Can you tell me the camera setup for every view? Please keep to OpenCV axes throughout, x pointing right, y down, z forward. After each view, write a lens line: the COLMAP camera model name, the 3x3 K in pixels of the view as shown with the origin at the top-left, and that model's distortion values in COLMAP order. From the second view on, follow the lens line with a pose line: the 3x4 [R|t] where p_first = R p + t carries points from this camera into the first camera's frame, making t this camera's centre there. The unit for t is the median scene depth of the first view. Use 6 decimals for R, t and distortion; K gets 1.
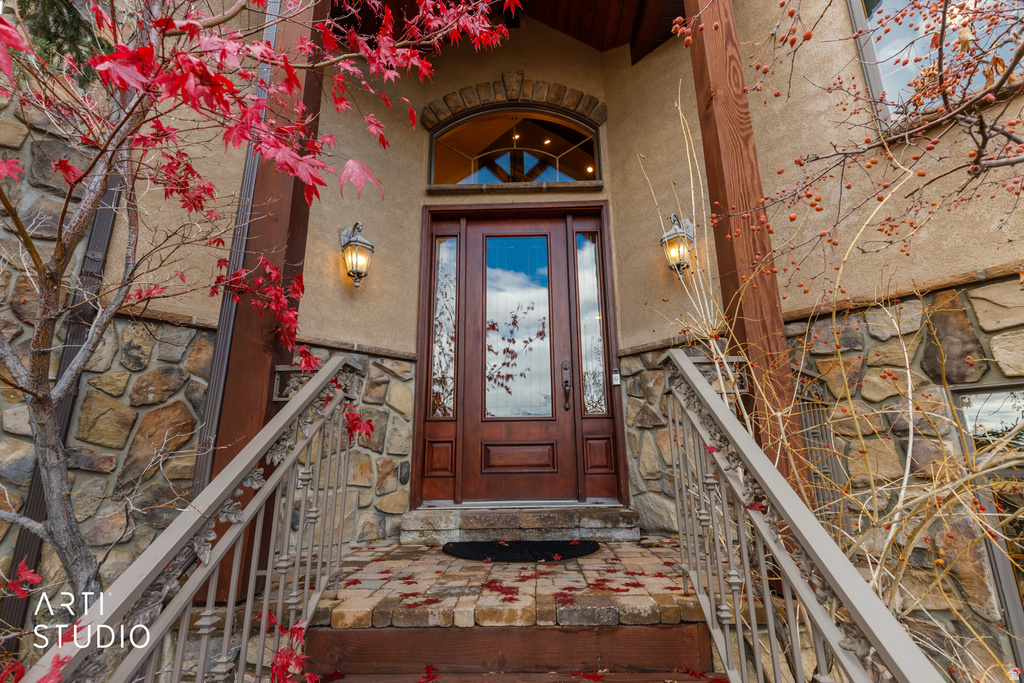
lens RADIAL K [[469.4, 0, 507.3], [0, 469.4, 331.3], [0, 0, 1]] dist [0.014406, -0.005492]
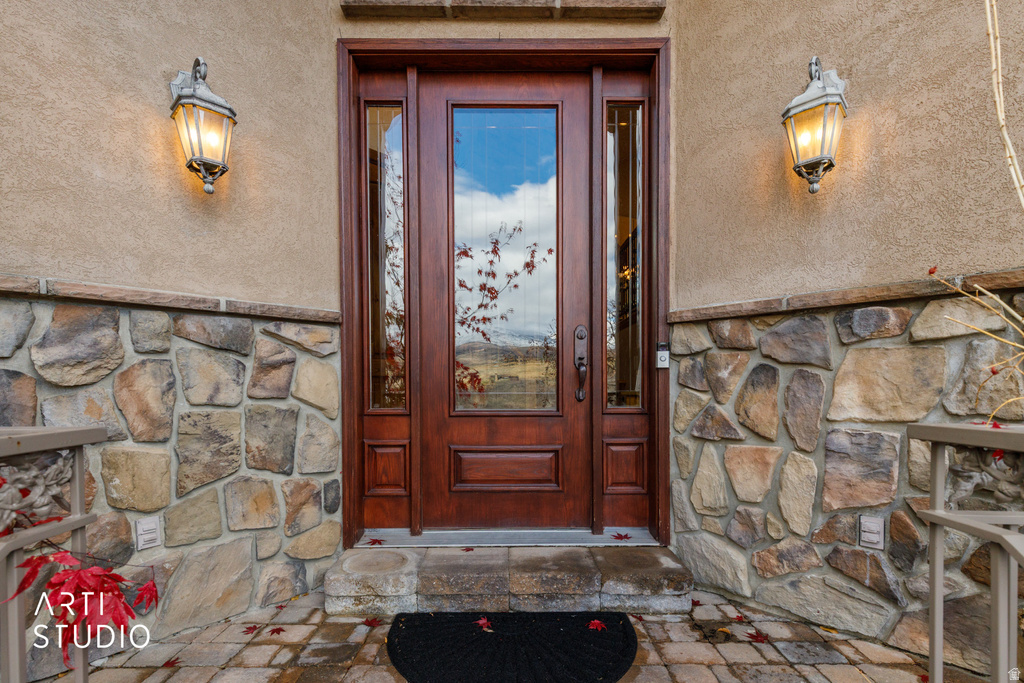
lens RADIAL K [[509.2, 0, 511.2], [0, 509.2, 386.9], [0, 0, 1]] dist [0.006555, -0.000040]
pose [[0.998246, 0.000700, 0.059195, -0.011204], [-0.016115, 0.965384, 0.260336, -0.036066], [-0.056963, -0.260833, 0.963702, 0.343485]]
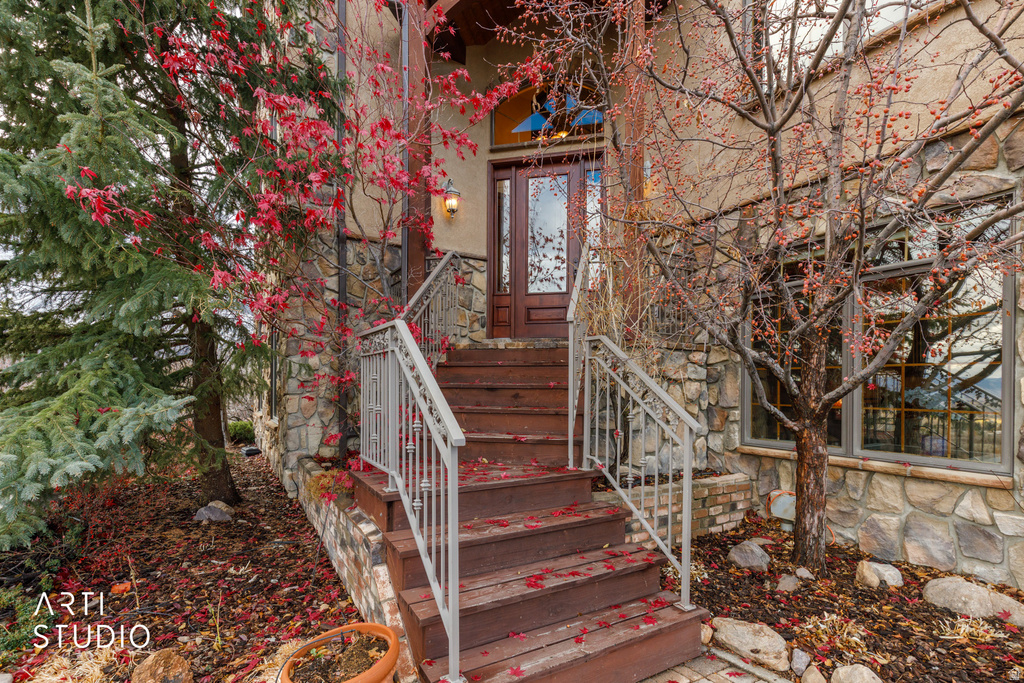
lens RADIAL K [[469.4, 0, 495.4], [0, 469.4, 385.4], [0, 0, 1]] dist [0.014406, -0.005492]
pose [[0.978215, 0.019014, -0.206720, 0.219755], [0.039056, 0.961158, 0.273220, 0.036086], [0.203886, -0.275342, 0.939477, -0.814091]]
